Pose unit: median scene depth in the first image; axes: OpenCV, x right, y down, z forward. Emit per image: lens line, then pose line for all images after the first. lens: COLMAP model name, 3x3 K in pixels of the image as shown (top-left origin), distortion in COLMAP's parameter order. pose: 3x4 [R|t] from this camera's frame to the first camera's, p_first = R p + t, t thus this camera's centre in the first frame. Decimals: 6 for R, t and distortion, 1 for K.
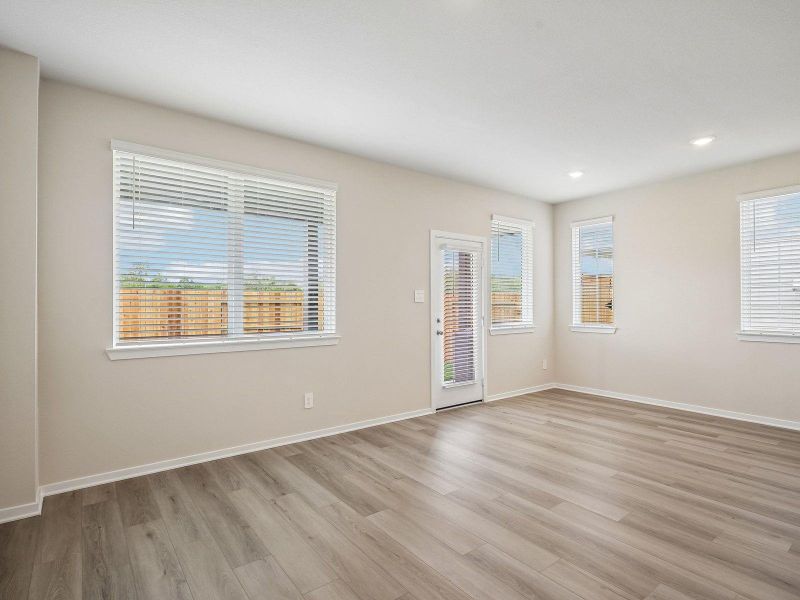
lens RADIAL K [[425.3, 0, 393.7], [0, 425.3, 304.5], [0, 0, 1]] dist [-0.000039, 0.000219]
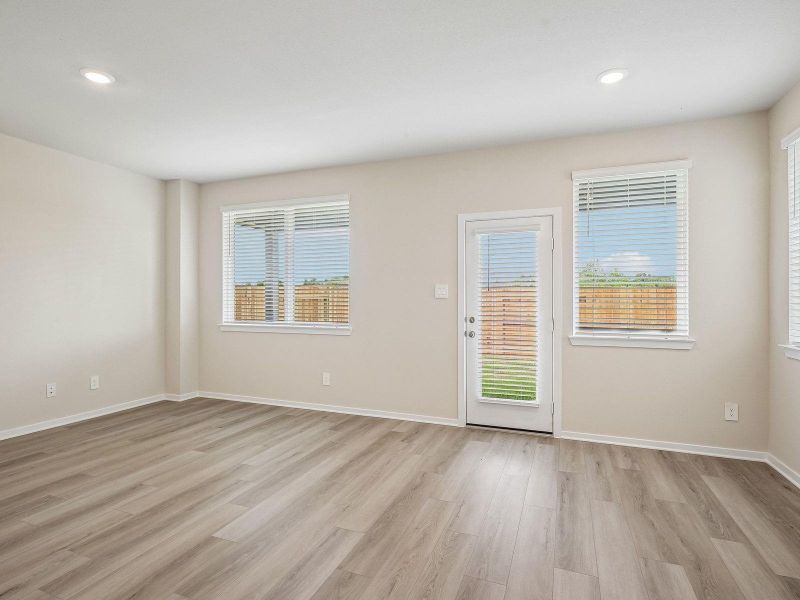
lens RADIAL K [[425.3, 0, 387.0], [0, 425.3, 301.1], [0, 0, 1]] dist [-0.000039, 0.000219]
pose [[0.506244, 0.005953, -0.862370, 0.829838], [-0.003531, 0.999982, 0.004831, -0.003239], [0.862383, 0.000599, 0.506256, 0.472288]]
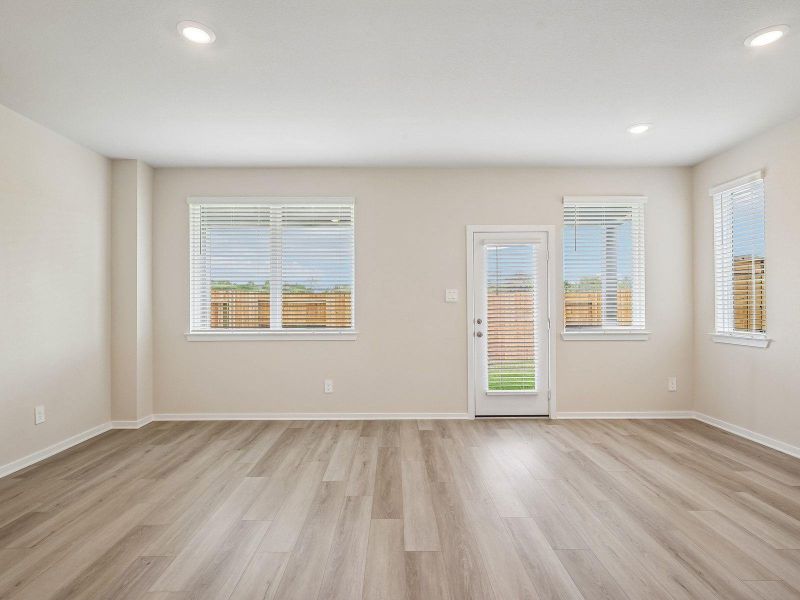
lens RADIAL K [[425.3, 0, 387.8], [0, 425.3, 299.6], [0, 0, 1]] dist [-0.000039, 0.000219]
pose [[0.792491, -0.006373, -0.609850, 0.572090], [0.002302, 0.999970, -0.007459, -0.003671], [0.609879, 0.004508, 0.792482, 0.150320]]
